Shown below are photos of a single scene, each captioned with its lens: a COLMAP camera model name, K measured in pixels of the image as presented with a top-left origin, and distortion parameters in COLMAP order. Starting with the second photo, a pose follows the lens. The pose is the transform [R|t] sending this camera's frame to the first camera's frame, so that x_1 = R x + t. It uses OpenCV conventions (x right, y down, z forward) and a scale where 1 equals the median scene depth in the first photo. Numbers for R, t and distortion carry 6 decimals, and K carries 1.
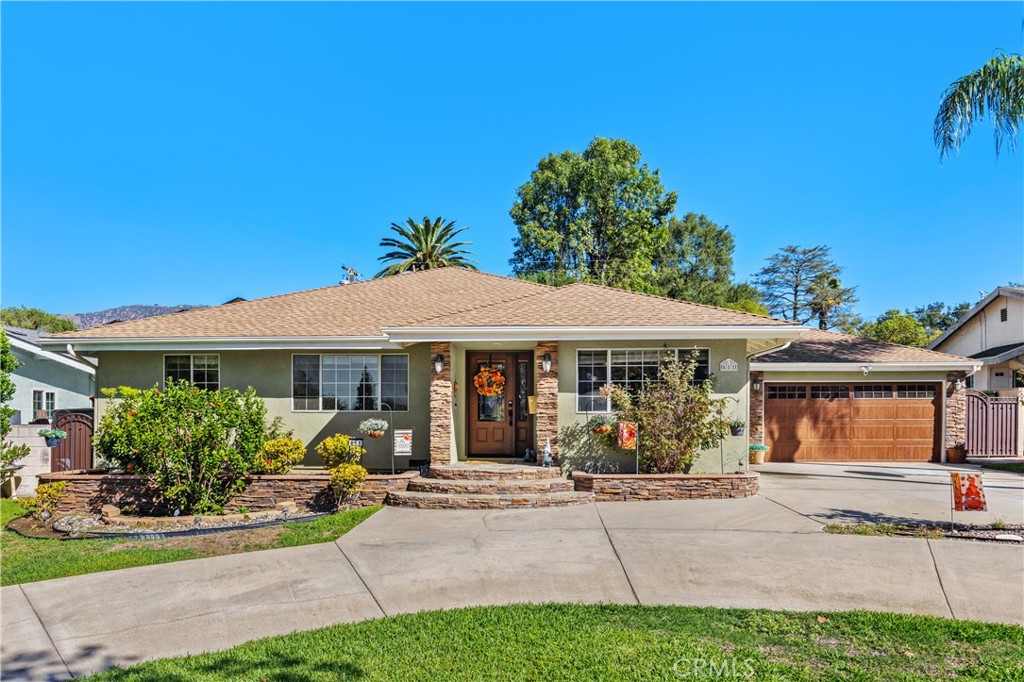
lens RADIAL K [[674.0, 0, 510.7], [0, 674.0, 428.0], [0, 0, 1]] dist [0.001371, 0.005235]
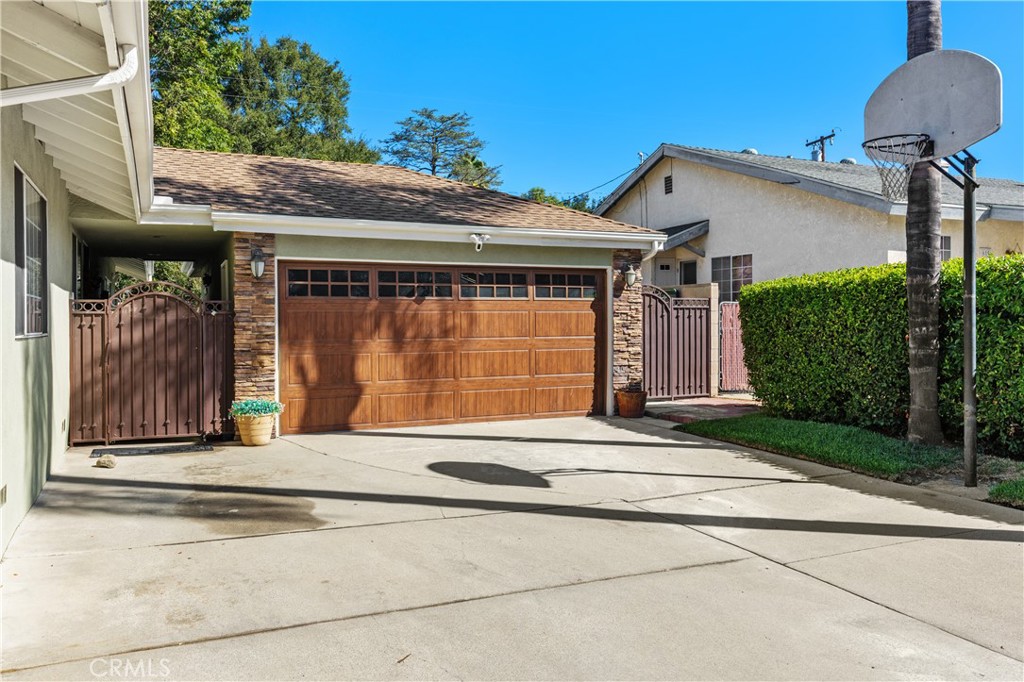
lens RADIAL K [[796.6, 0, 524.8], [0, 796.6, 331.9], [0, 0, 1]] dist [-0.002922, 0.000883]
pose [[0.881005, -0.009559, 0.473011, 0.354130], [0.011768, 0.999929, -0.001712, -0.022100], [-0.472961, 0.007074, 0.881055, 0.596197]]
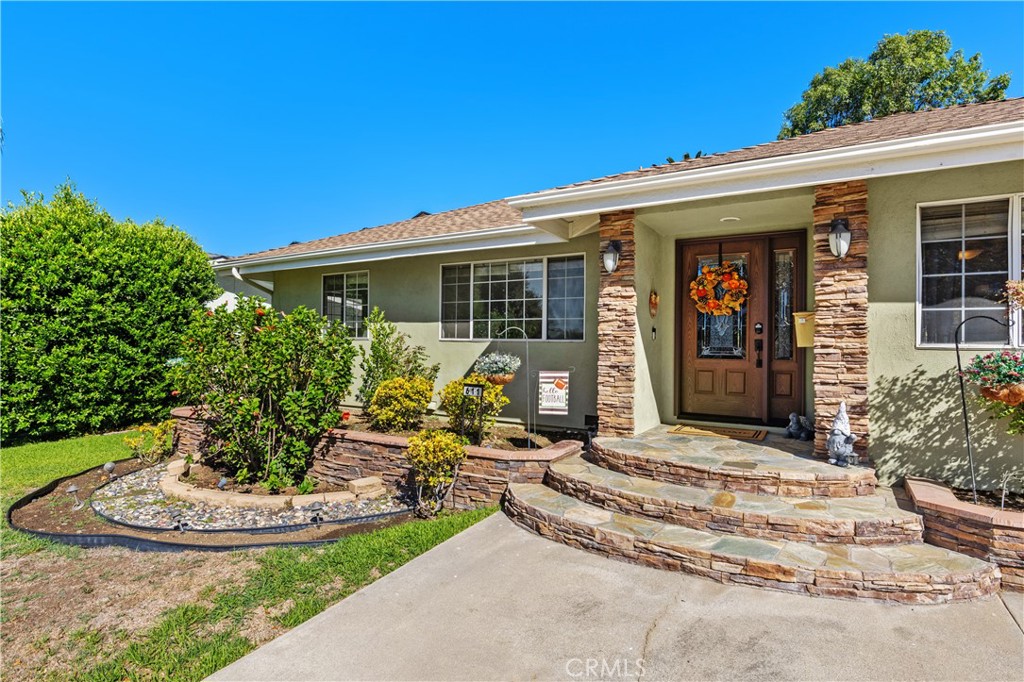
lens RADIAL K [[529.5, 0, 501.3], [0, 529.5, 338.9], [0, 0, 1]] dist [-0.000258, 0.000689]
pose [[0.883982, 0.004440, -0.467500, 0.016176], [-0.017490, 0.999569, -0.023578, -0.012786], [0.467194, 0.029019, 0.883678, 0.505563]]
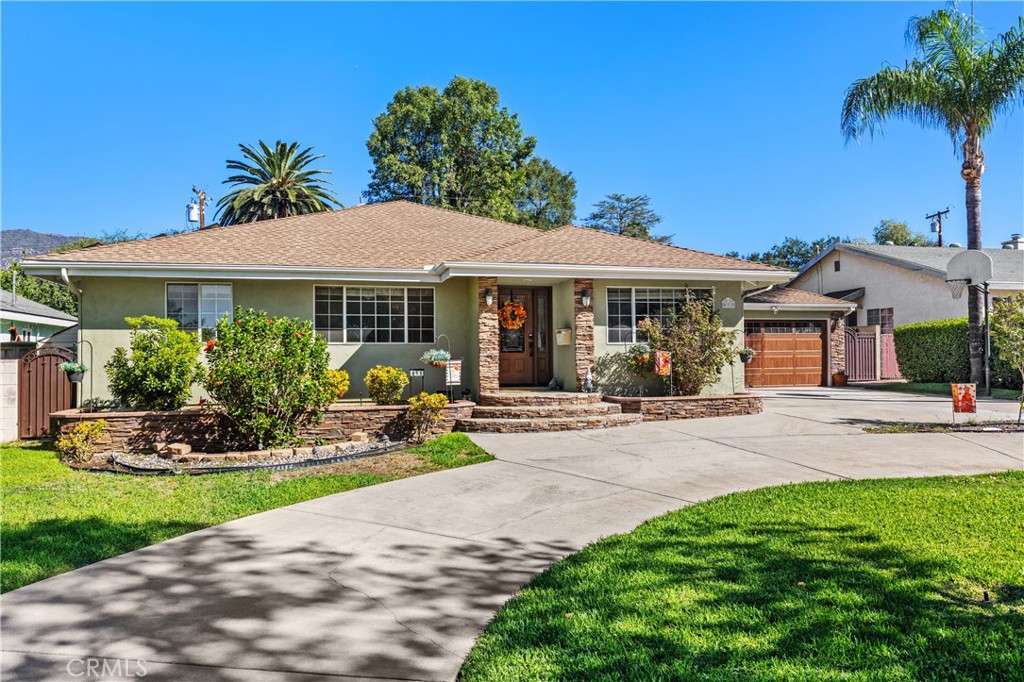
lens RADIAL K [[708.4, 0, 511.4], [0, 708.4, 344.8], [0, 0, 1]] dist [-0.001208, -0.006498]
pose [[0.955955, -0.002058, 0.293505, -0.353691], [0.012347, 0.999372, -0.033208, 0.014359], [-0.293252, 0.035369, 0.955381, -0.056638]]
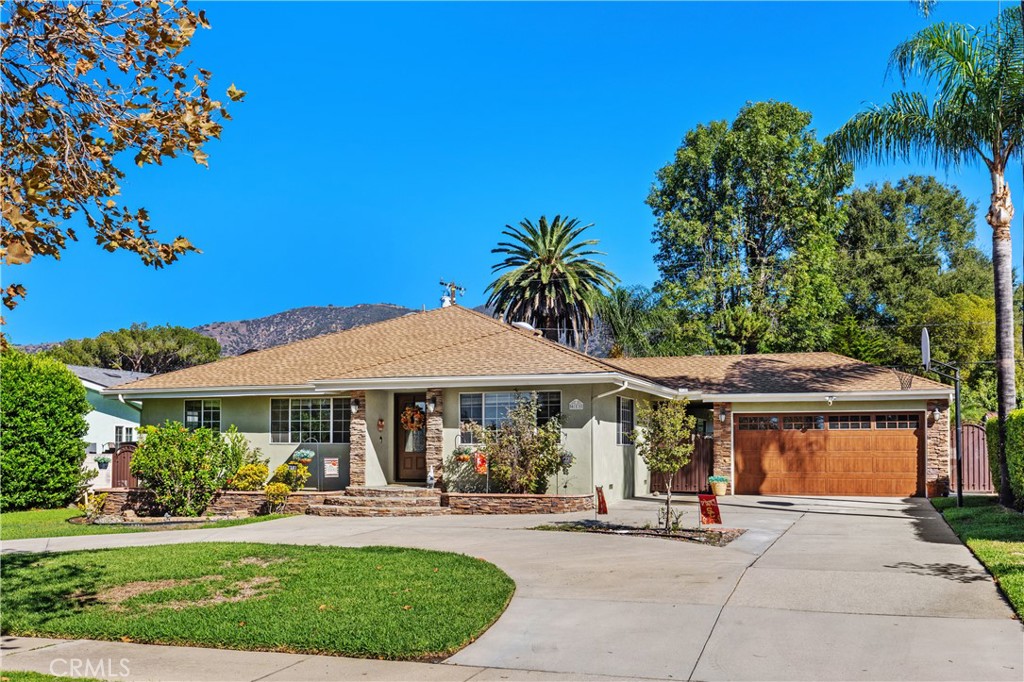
lens RADIAL K [[966.4, 0, 495.6], [0, 966.4, 418.2], [0, 0, 1]] dist [0.006723, 0.000000]
pose [[0.951984, -0.008701, -0.306024, 0.627861], [-0.006357, 0.998819, -0.048176, 0.012331], [0.306082, 0.047808, 0.950804, -0.585295]]
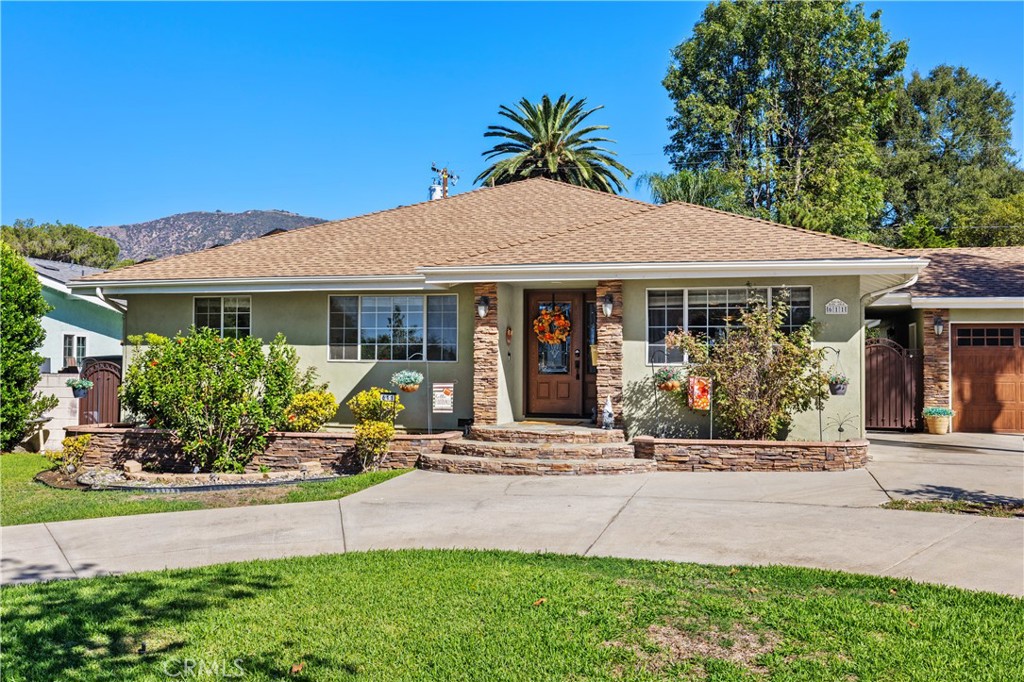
lens RADIAL K [[994.5, 0, 500.0], [0, 994.5, 337.9], [0, 0, 1]] dist [0.012269, 0.000000]
pose [[0.979128, 0.000698, -0.203245, 0.152905], [-0.009726, 0.999009, -0.043422, -0.000674], [0.203013, 0.044493, 0.978165, -0.209844]]
